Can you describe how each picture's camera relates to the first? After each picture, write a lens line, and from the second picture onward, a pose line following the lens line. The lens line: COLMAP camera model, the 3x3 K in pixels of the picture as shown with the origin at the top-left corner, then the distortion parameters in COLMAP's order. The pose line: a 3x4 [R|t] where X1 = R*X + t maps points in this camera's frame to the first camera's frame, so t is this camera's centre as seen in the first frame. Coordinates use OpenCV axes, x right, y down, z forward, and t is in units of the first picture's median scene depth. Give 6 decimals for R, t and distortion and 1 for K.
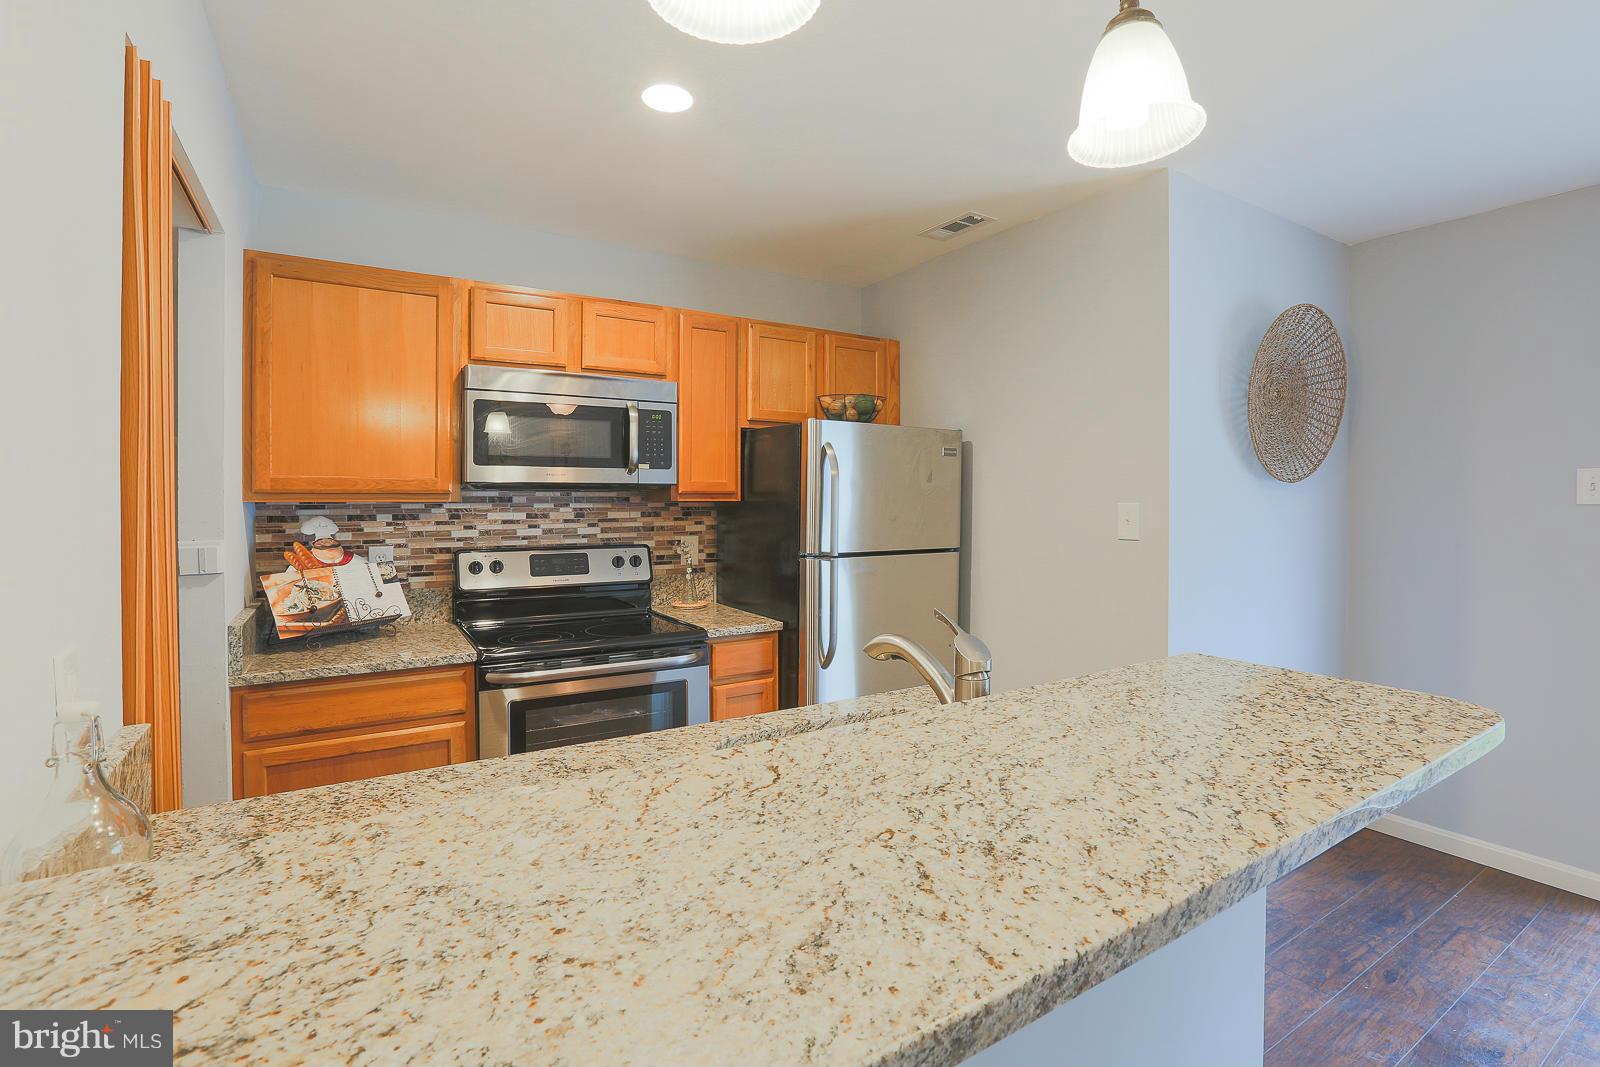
lens RADIAL K [[743.4, 0, 790.7], [0, 743.4, 505.4], [0, 0, 1]] dist [-0.042925, 0.013333]
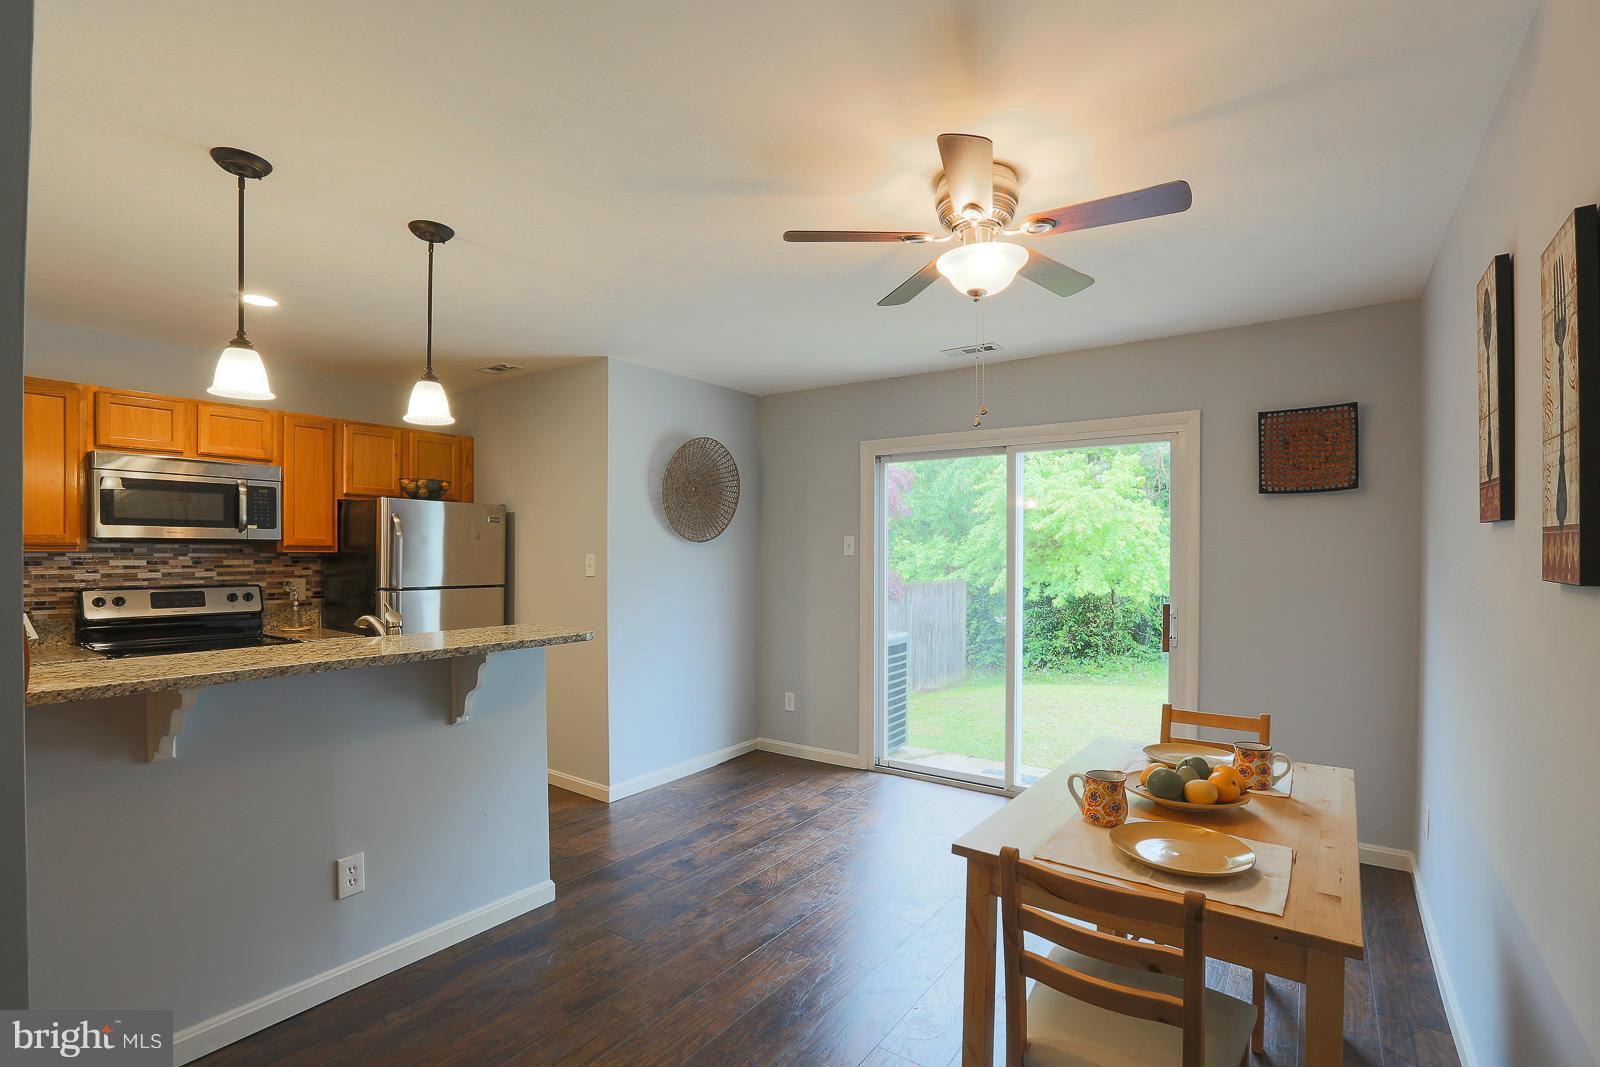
lens RADIAL K [[743.4, 0, 794.9], [0, 743.4, 559.9], [0, 0, 1]] dist [-0.042925, 0.013333]
pose [[0.924655, 0.000407, 0.380805, 0.213896], [-0.000596, 1.000000, 0.000378, 0.008238], [-0.380805, -0.000576, 0.924655, -0.619819]]
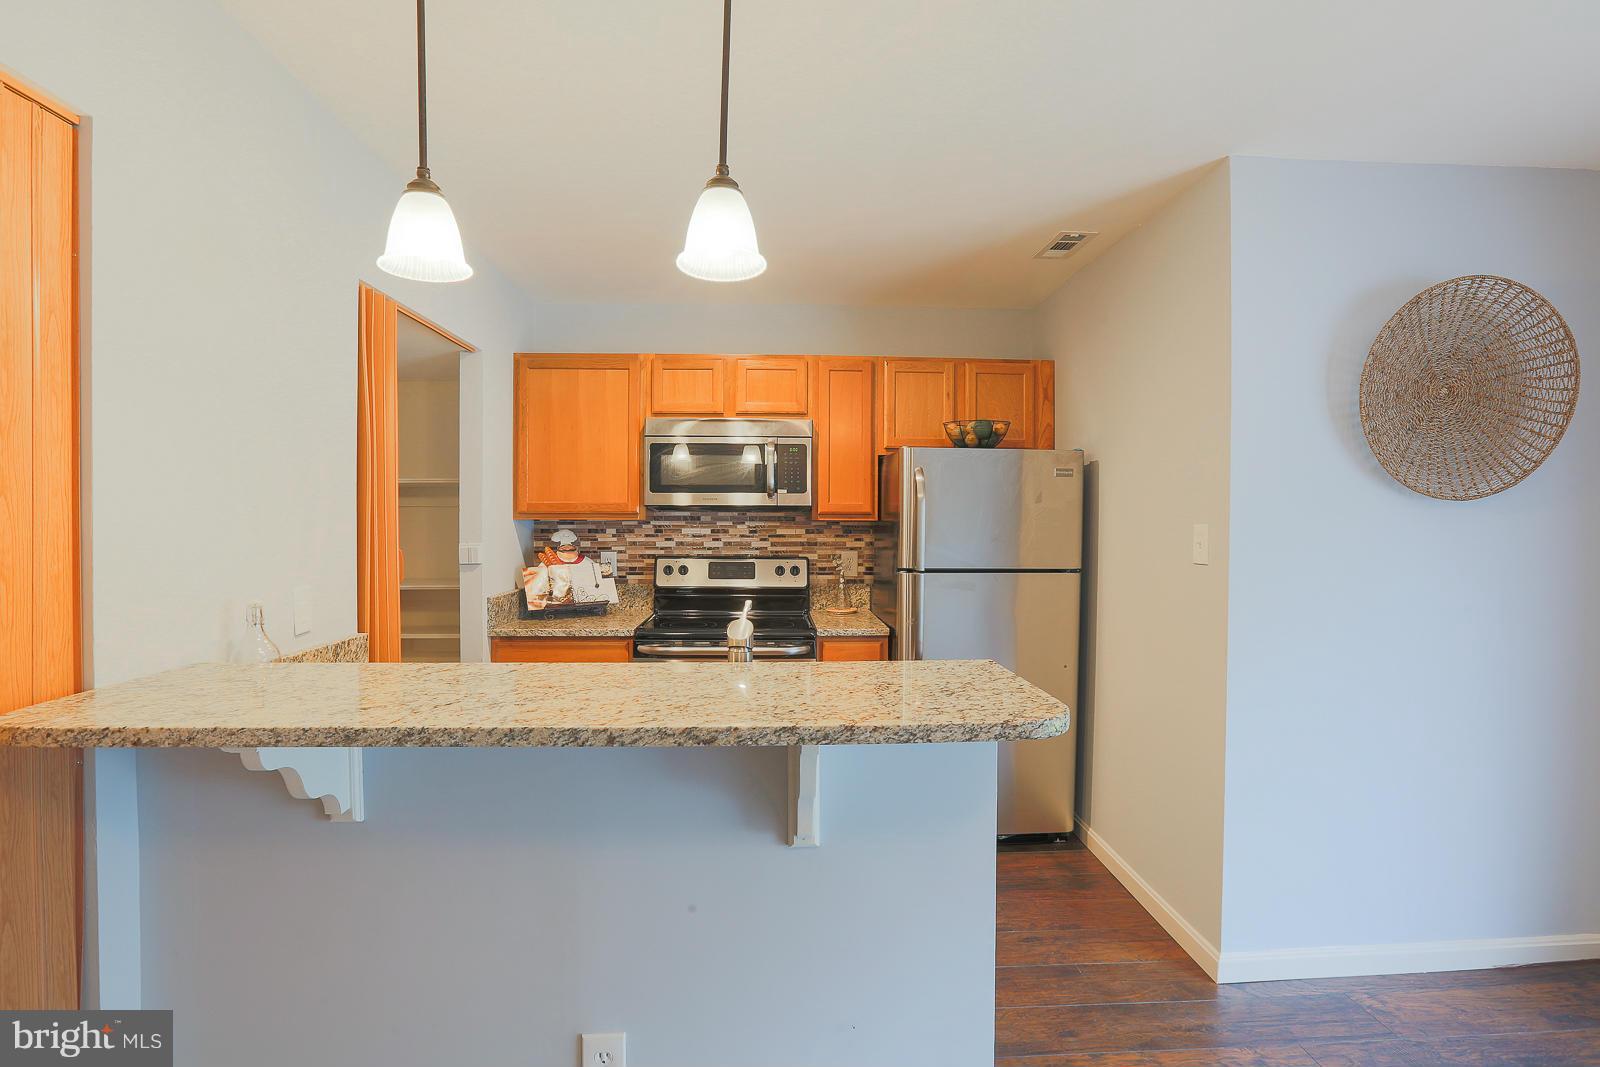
lens RADIAL K [[743.4, 0, 799.3], [0, 743.4, 536.6], [0, 0, 1]] dist [-0.042925, 0.013333]
pose [[0.873883, 0.014712, -0.485914, 0.403482], [-0.008729, 0.999856, 0.014575, 0.003303], [0.486058, -0.008495, 0.873885, -0.043728]]
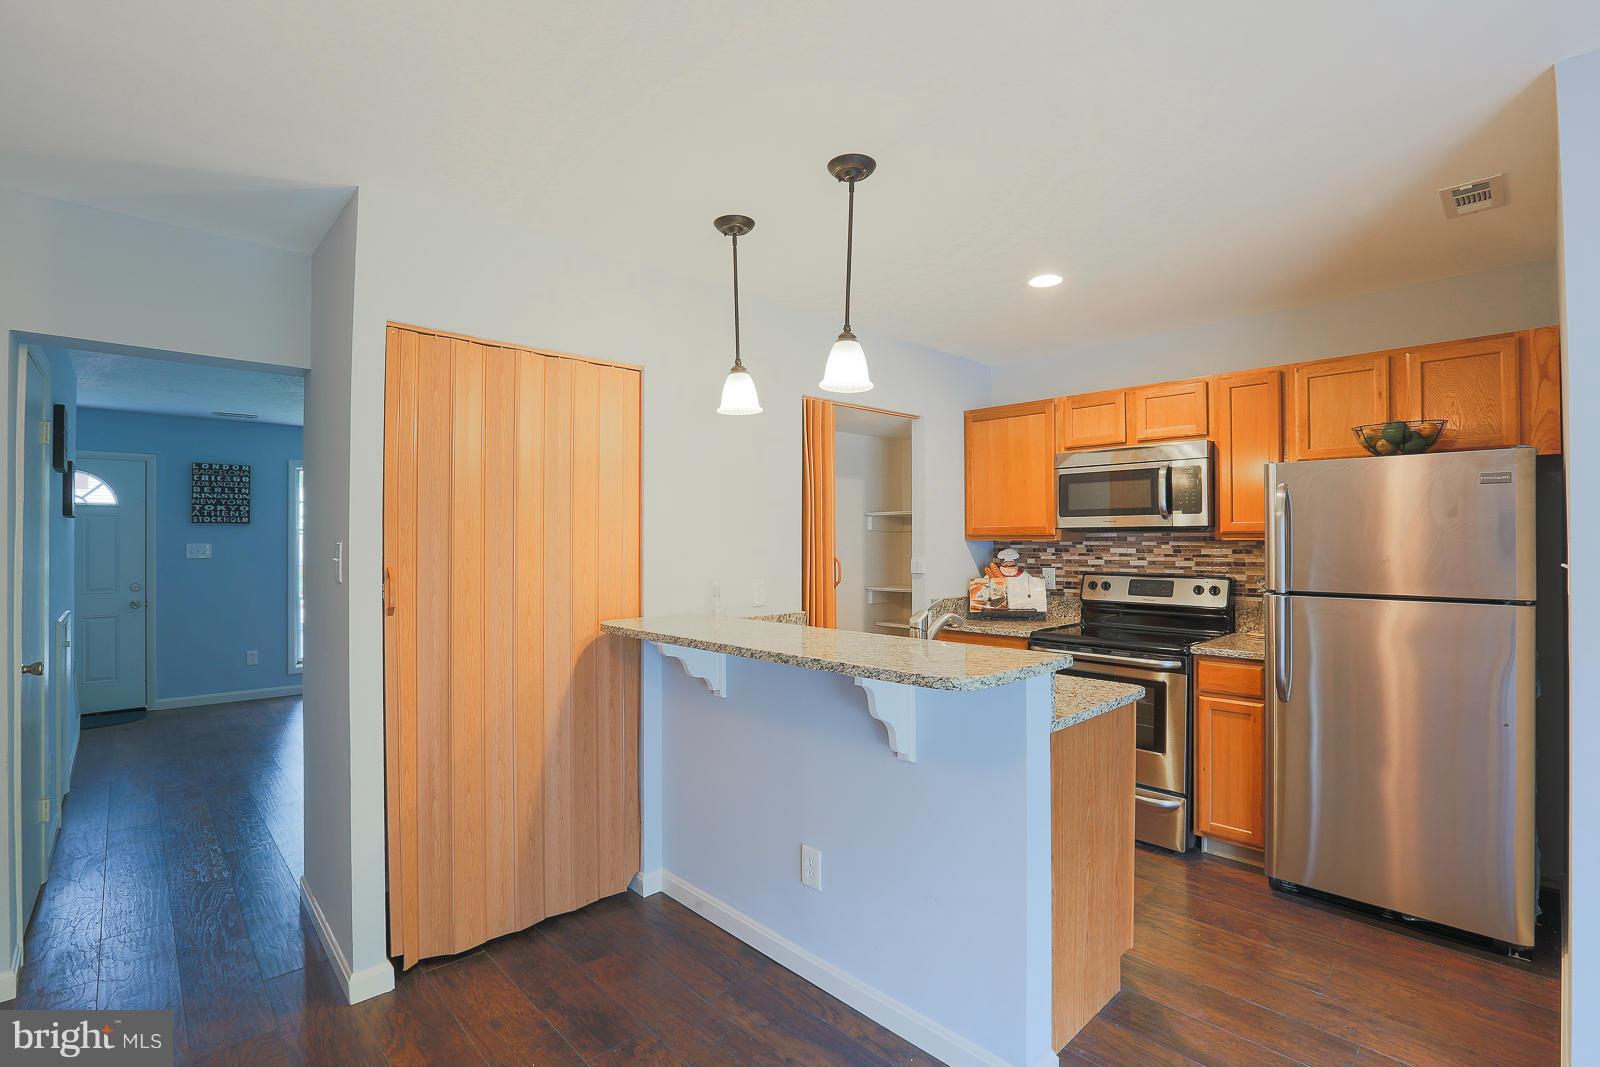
lens RADIAL K [[743.4, 0, 805.0], [0, 743.4, 536.8], [0, 0, 1]] dist [-0.042925, 0.013333]
pose [[0.208261, -0.004311, -0.978064, 0.851951], [-0.006693, 0.999961, -0.005833, 0.000389], [0.978050, 0.007761, 0.208224, 0.128069]]
